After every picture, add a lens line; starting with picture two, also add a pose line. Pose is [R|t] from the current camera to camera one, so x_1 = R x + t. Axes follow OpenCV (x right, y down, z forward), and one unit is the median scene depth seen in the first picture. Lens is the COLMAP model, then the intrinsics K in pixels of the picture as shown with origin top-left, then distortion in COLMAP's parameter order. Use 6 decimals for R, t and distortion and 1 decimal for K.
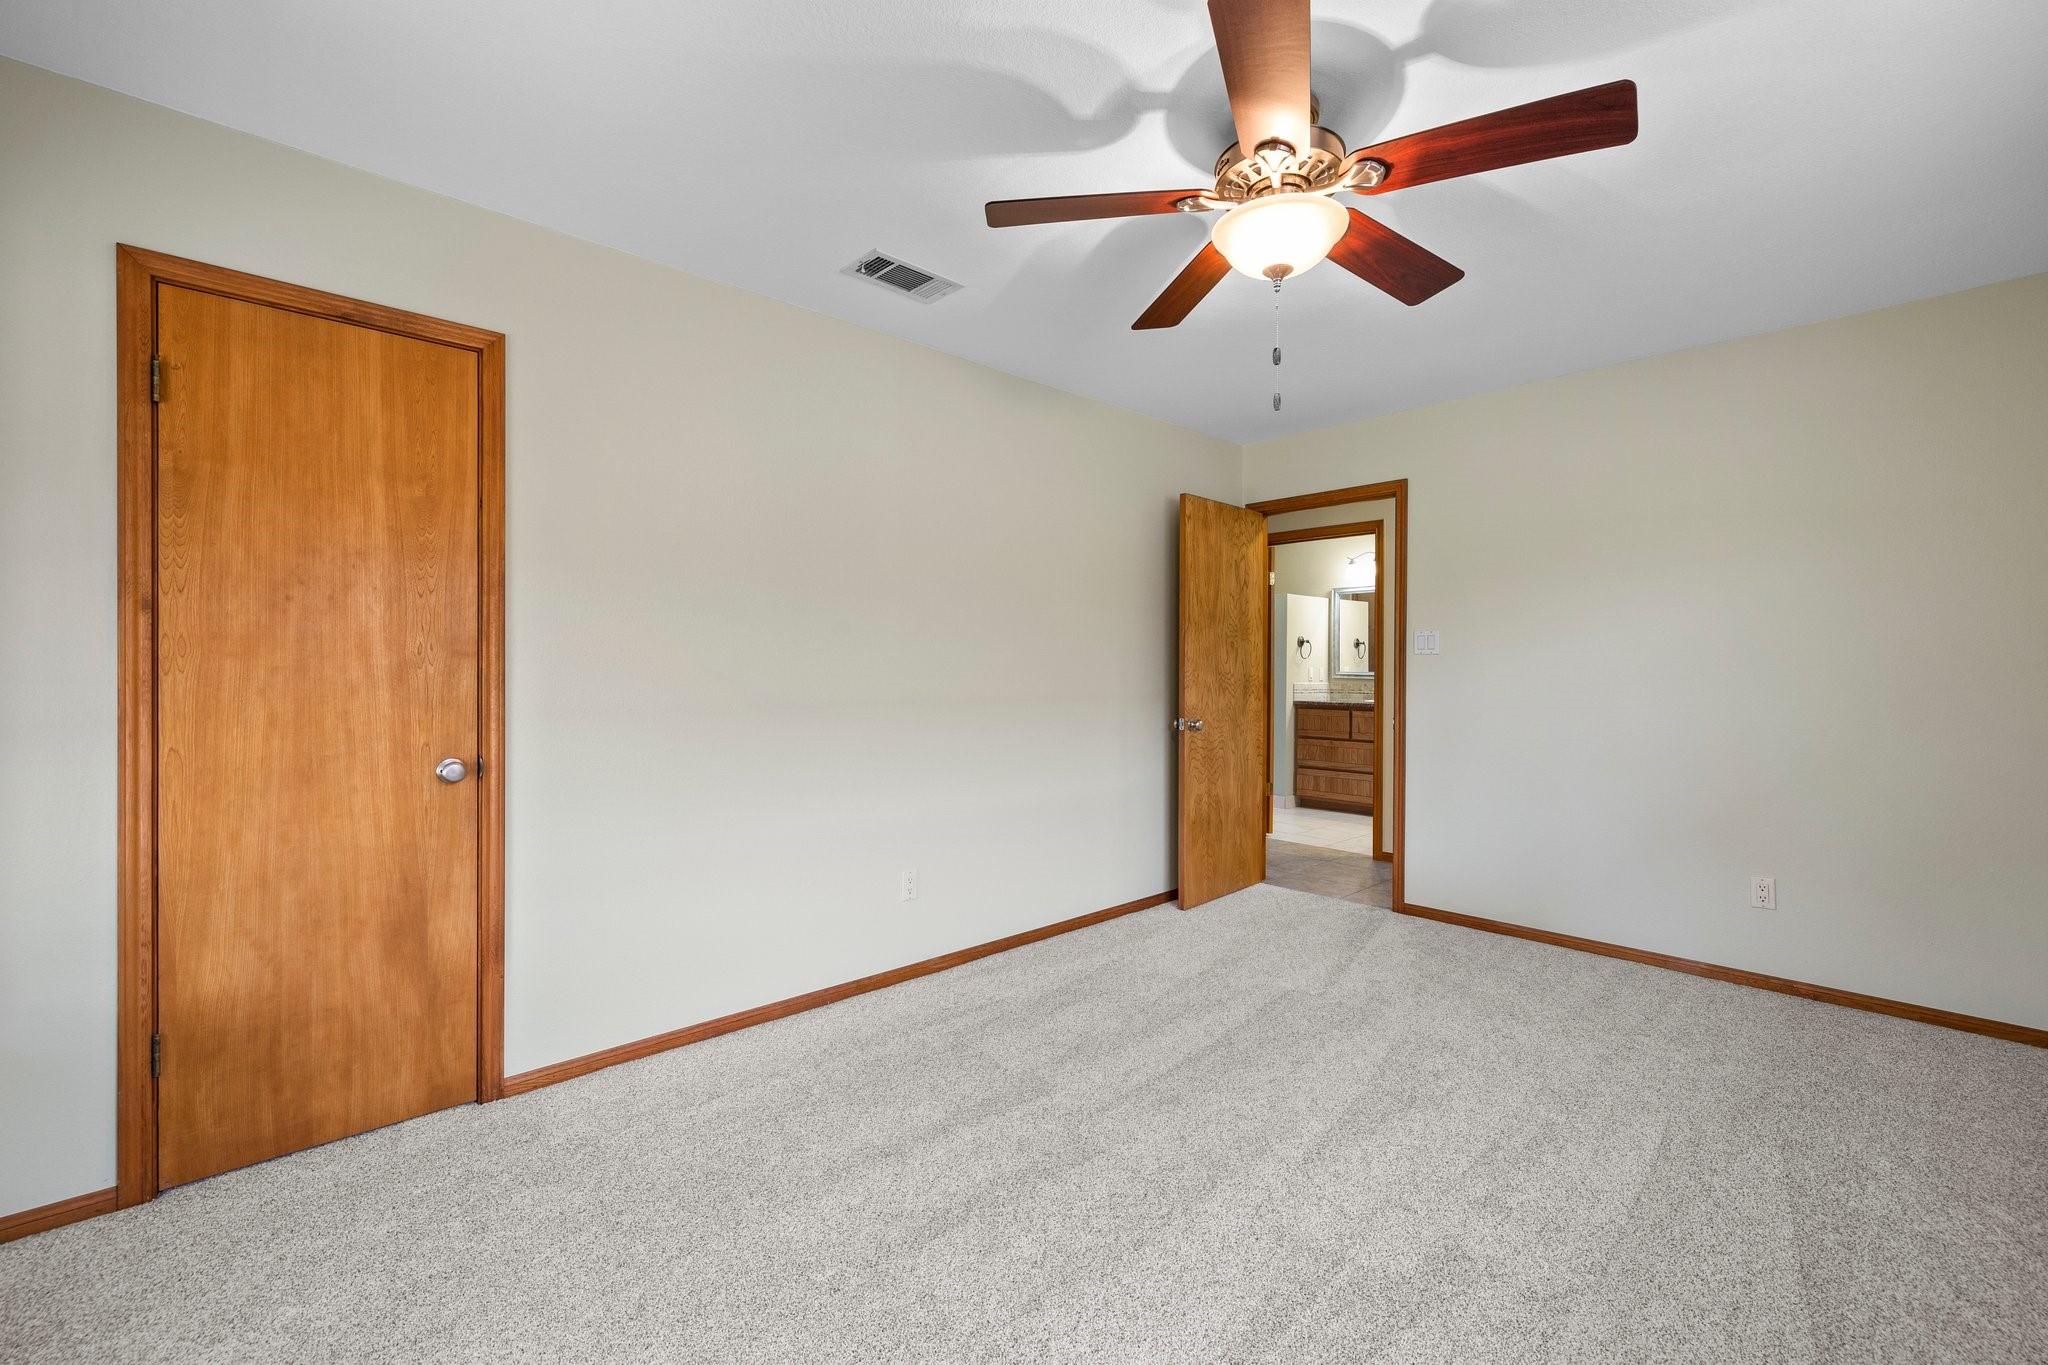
lens RADIAL K [[855.7, 0, 1018.1], [0, 855.7, 674.9], [0, 0, 1]] dist [-0.000137, -0.000293]
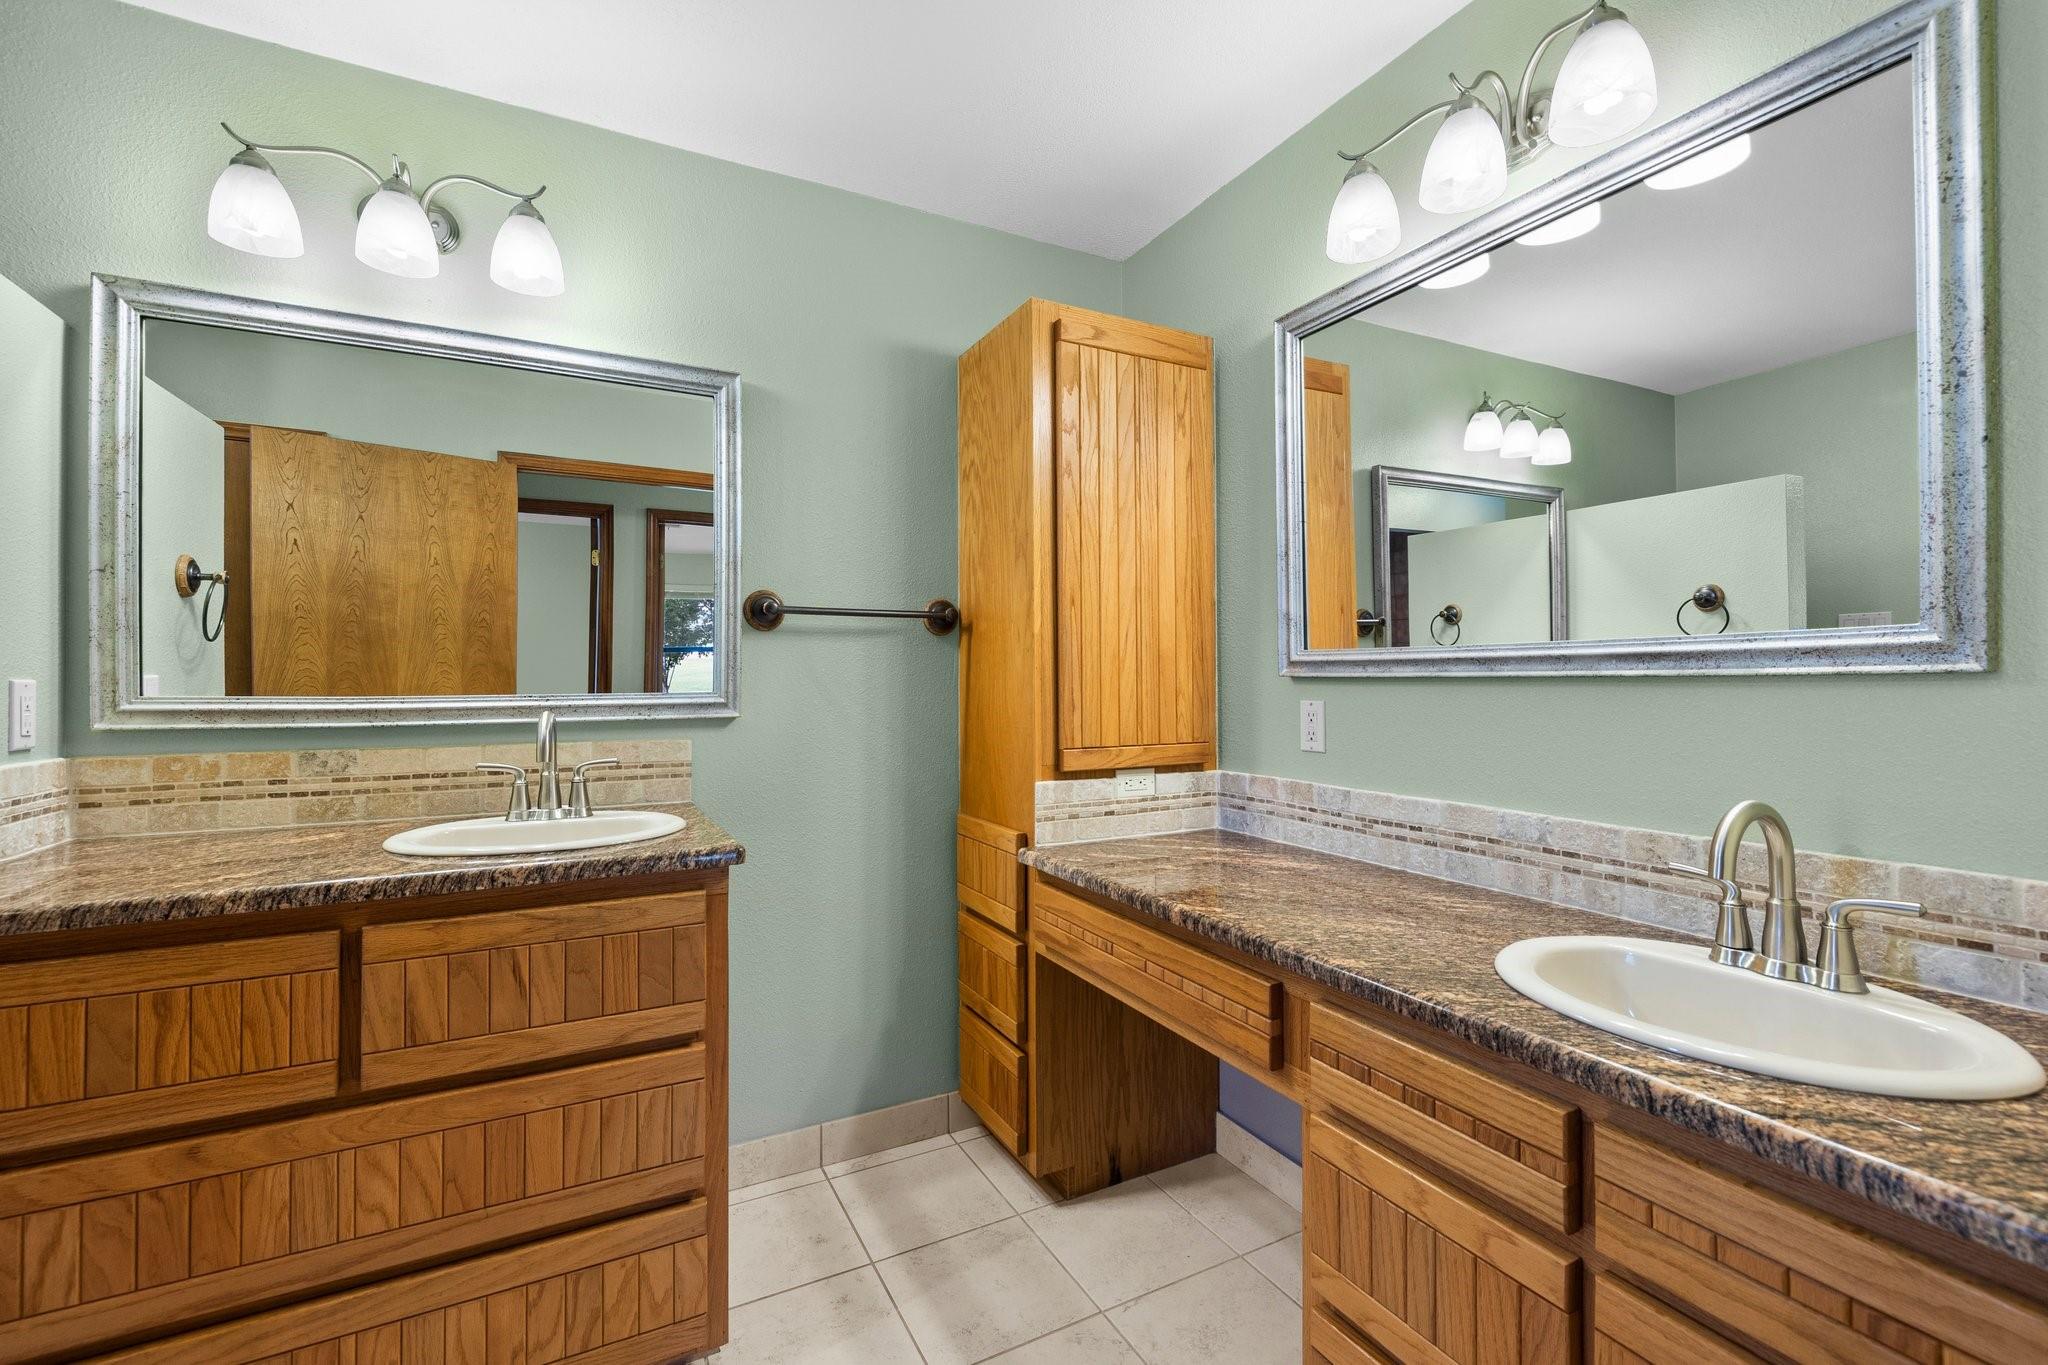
lens RADIAL K [[855.7, 0, 1018.1], [0, 855.7, 674.9], [0, 0, 1]] dist [-0.000137, -0.000293]
pose [[0.247493, 0.004275, 0.968880, 0.230557], [0.003188, 0.999981, -0.005226, -0.007083], [-0.968885, 0.004382, 0.247474, 0.747929]]
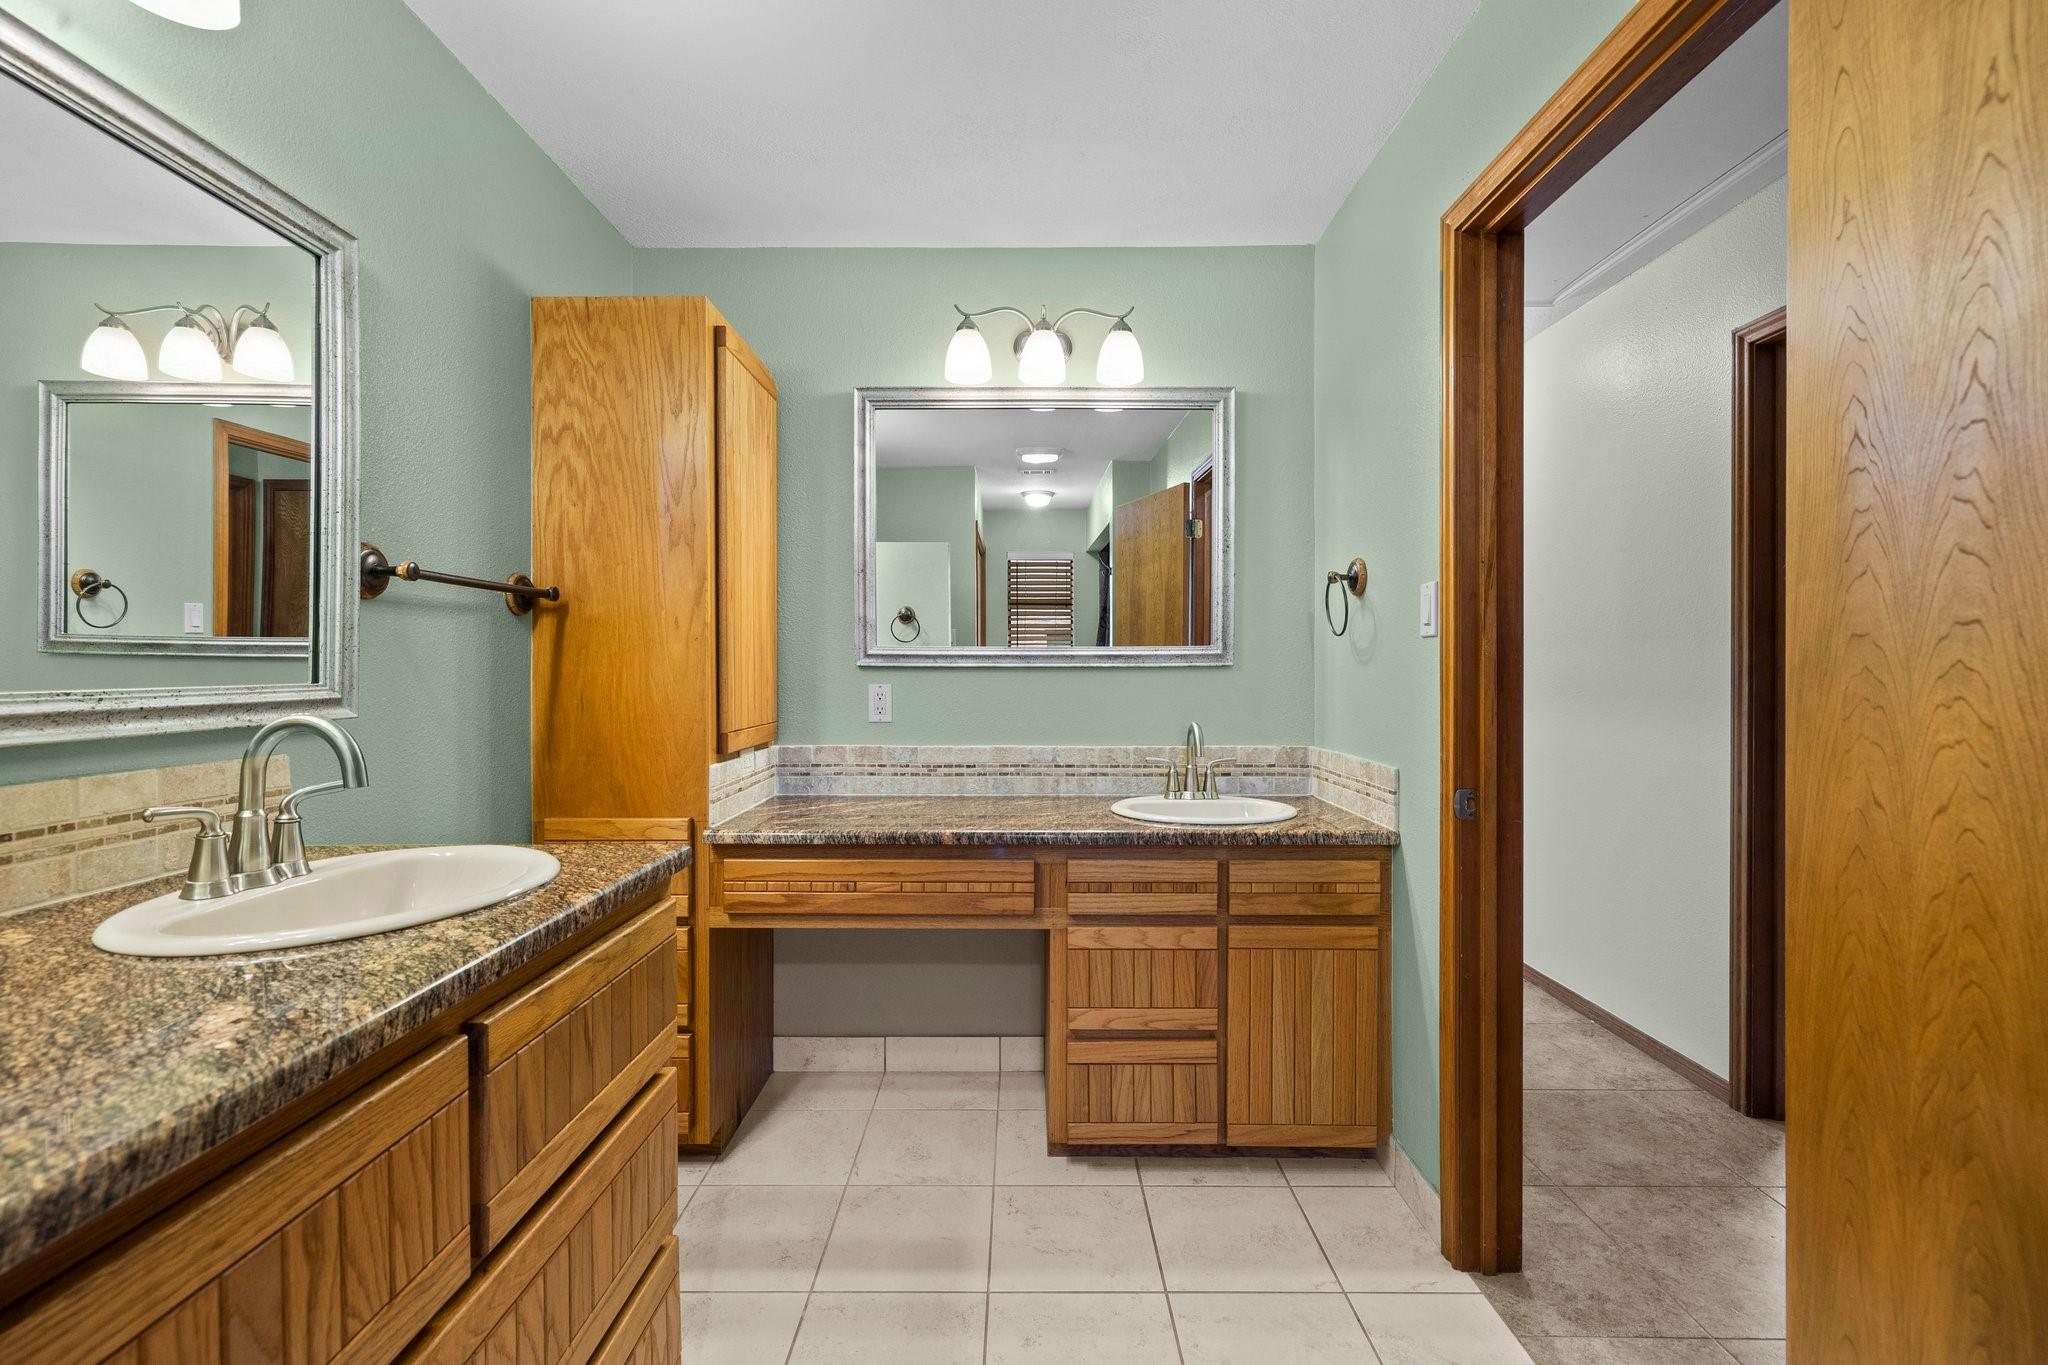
lens RADIAL K [[840.5, 0, 1016.7], [0, 840.5, 674.7], [0, 0, 1]] dist [-0.015379, -0.000138]
pose [[-0.731406, -0.005431, 0.681920, 0.232785], [-0.000685, 0.999974, 0.007229, -0.006520], [-0.681942, 0.004820, -0.731391, 0.945387]]
